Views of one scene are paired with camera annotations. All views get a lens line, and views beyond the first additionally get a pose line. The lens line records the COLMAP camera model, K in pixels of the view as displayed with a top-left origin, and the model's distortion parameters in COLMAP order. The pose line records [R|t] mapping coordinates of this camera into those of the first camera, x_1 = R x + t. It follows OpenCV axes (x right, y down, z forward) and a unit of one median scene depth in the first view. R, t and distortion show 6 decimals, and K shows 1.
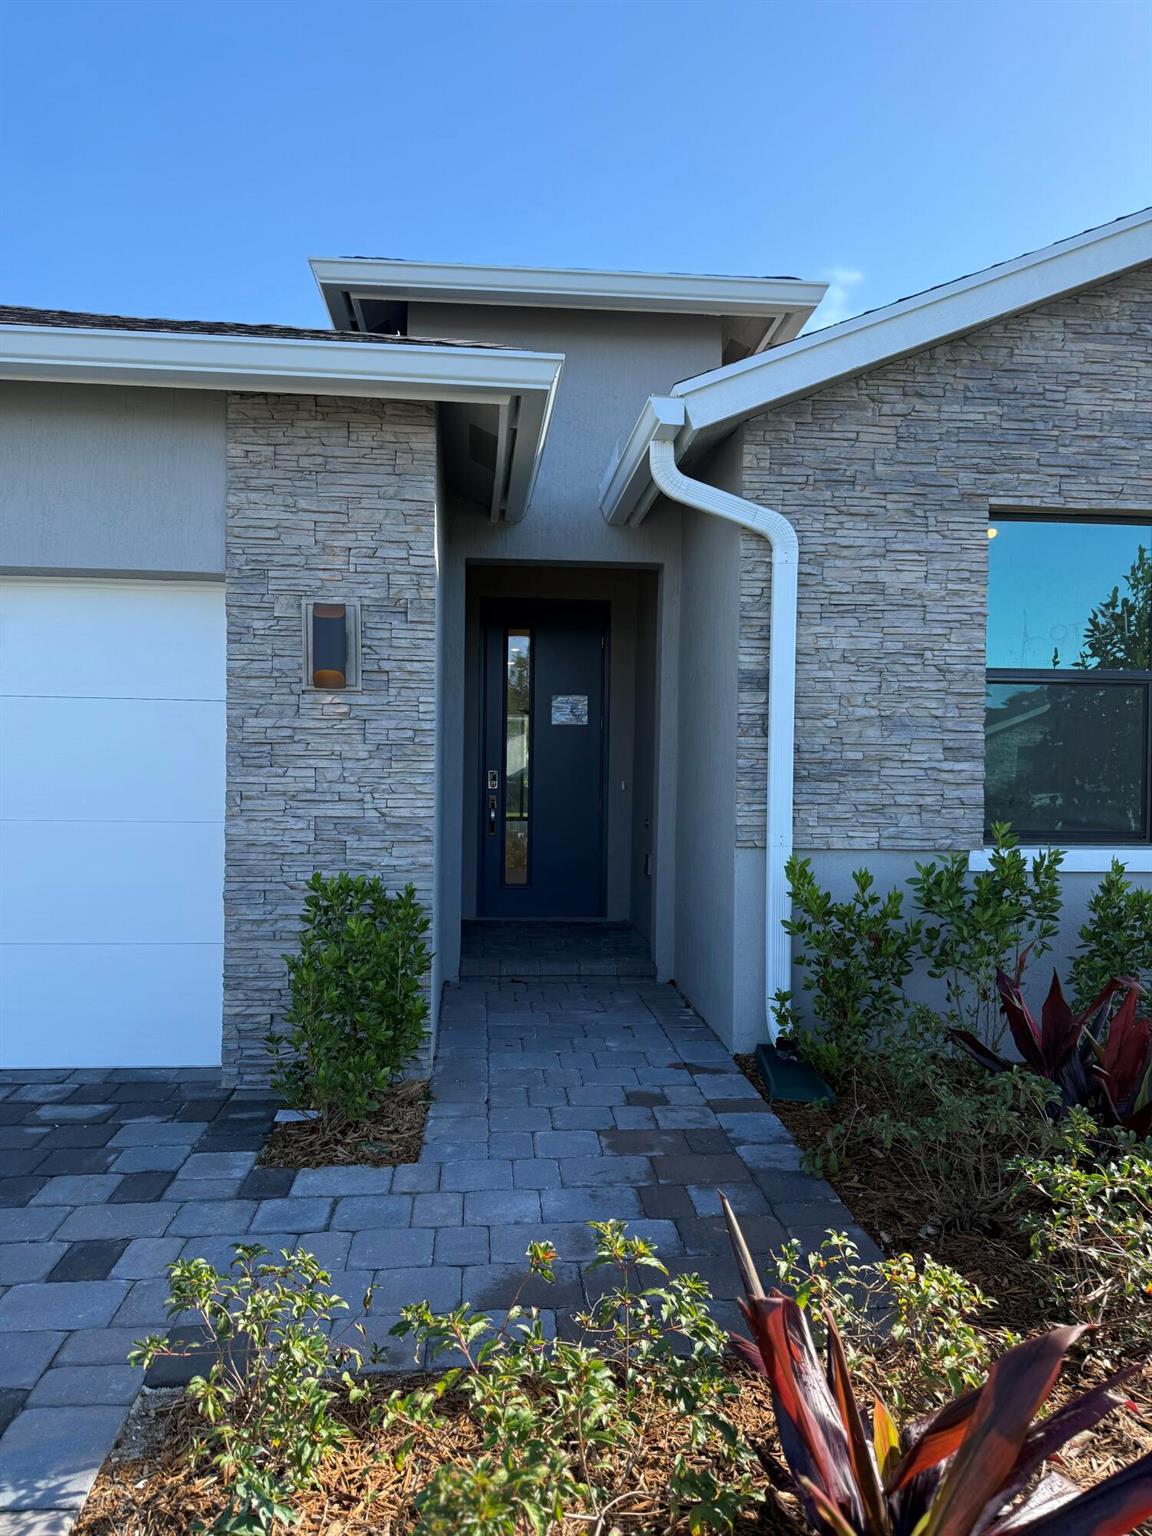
lens RADIAL K [[1079.6, 0, 577.7], [0, 1079.6, 775.6], [0, 0, 1]] dist [0.054427, -0.018763]
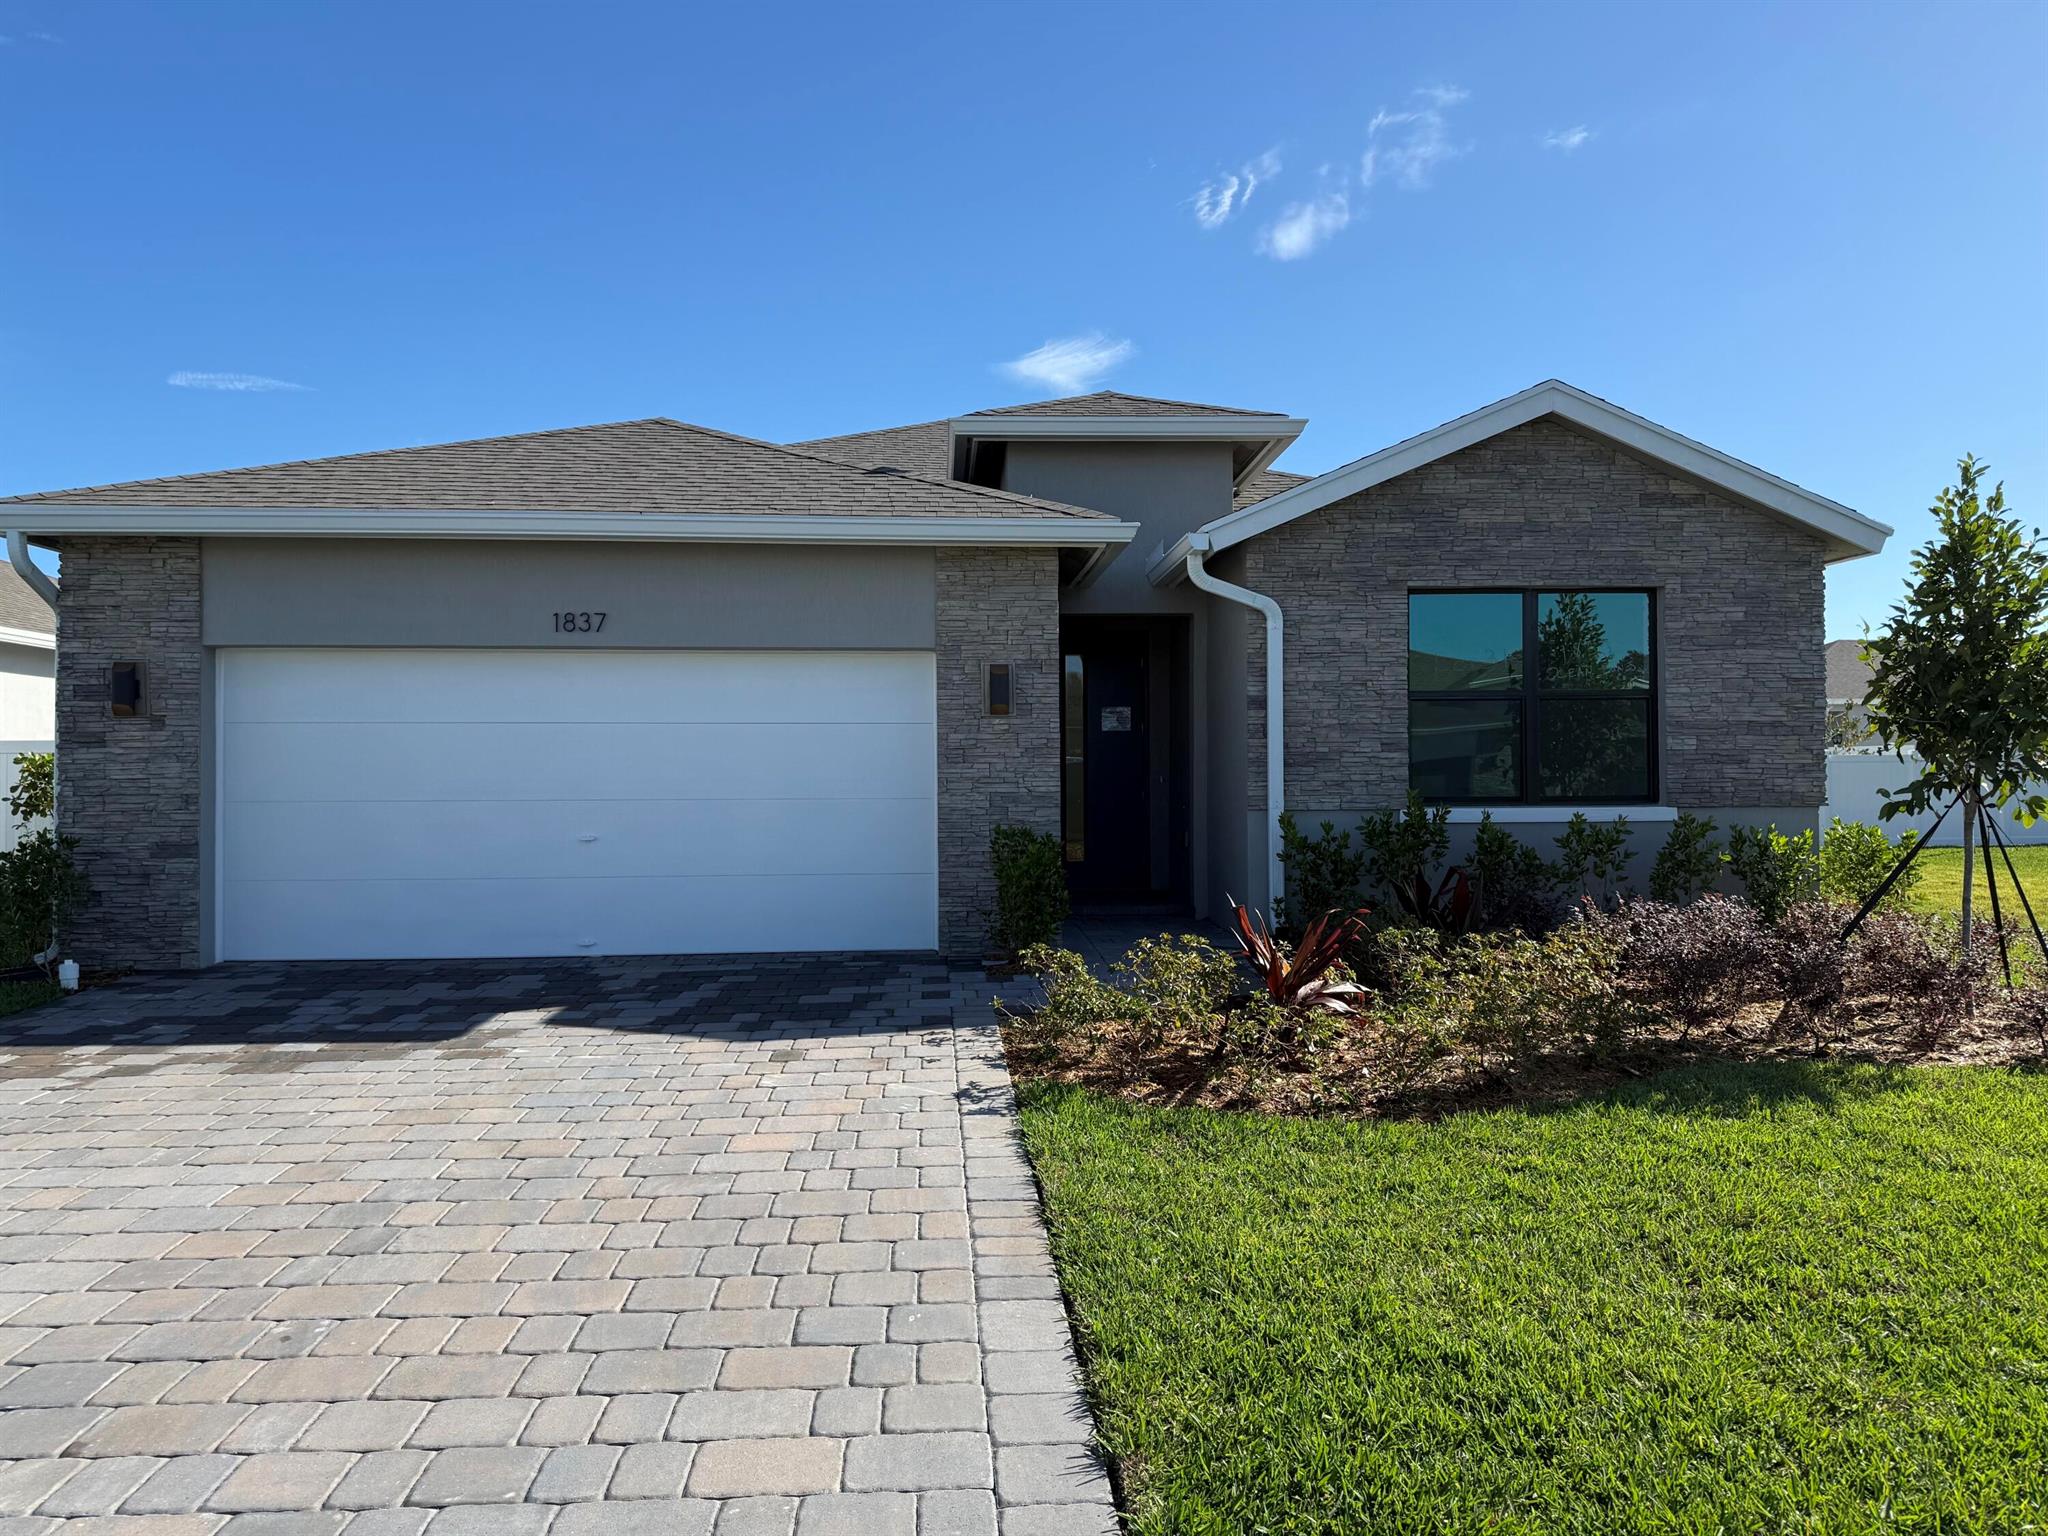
lens RADIAL K [[1439.5, 0, 1011.9], [0, 1439.5, 755.6], [0, 0, 1]] dist [0.054427, -0.018763]
pose [[0.999160, -0.019349, -0.036134, -0.118434], [0.018395, 0.999478, -0.026541, 0.037465], [0.036629, 0.025854, 0.998994, -1.104547]]
